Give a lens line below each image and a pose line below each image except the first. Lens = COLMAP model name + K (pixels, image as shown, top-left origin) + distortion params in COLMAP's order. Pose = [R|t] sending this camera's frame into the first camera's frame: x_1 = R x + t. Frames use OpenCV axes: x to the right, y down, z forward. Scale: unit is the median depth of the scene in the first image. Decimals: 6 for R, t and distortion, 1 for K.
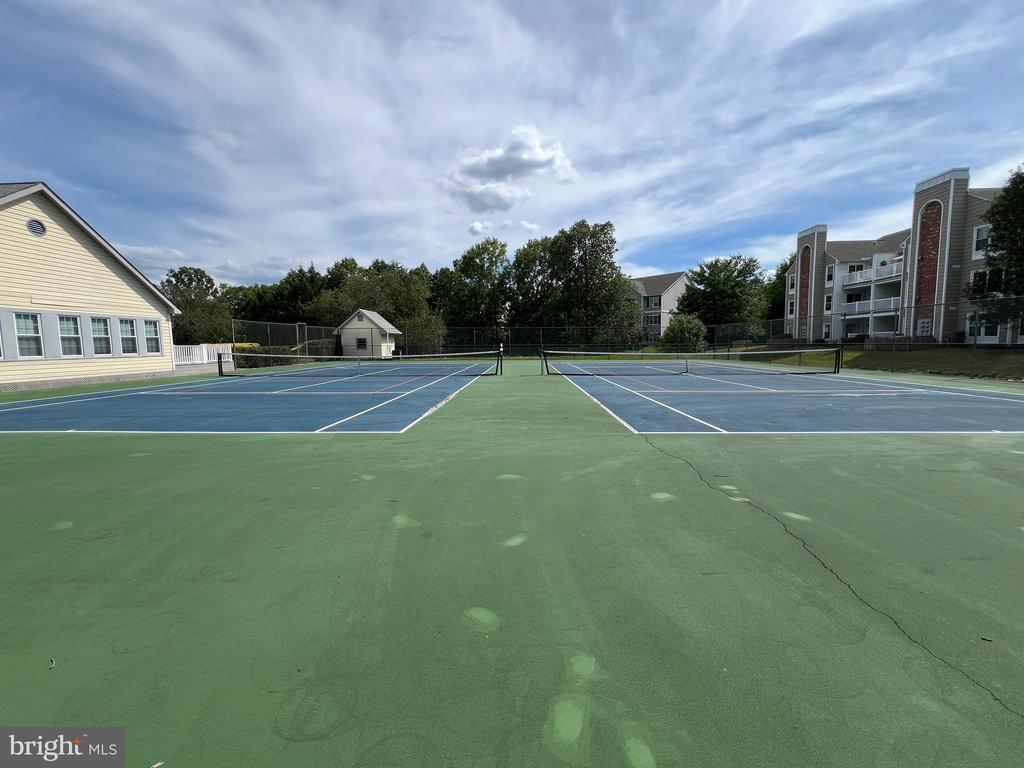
lens RADIAL K [[407.0, 0, 512.0], [0, 407.0, 384.0], [0, 0, 1]] dist [-0.000279, -0.000052]
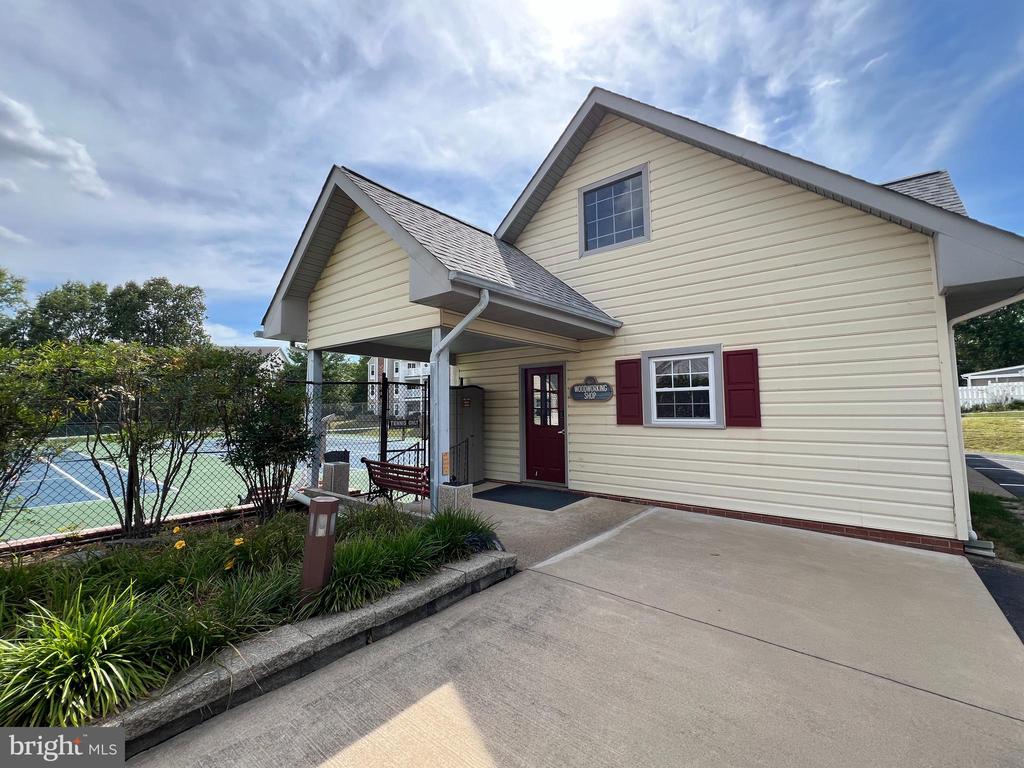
lens RADIAL K [[441.1, 0, 512.0], [0, 441.1, 384.0], [0, 0, 1]] dist [0.002032, 0.000211]
pose [[0.608175, 0.063466, 0.791262, -0.134783], [0.075286, 0.987694, -0.137087, 0.013487], [-0.790225, 0.142944, 0.595912, -0.161294]]
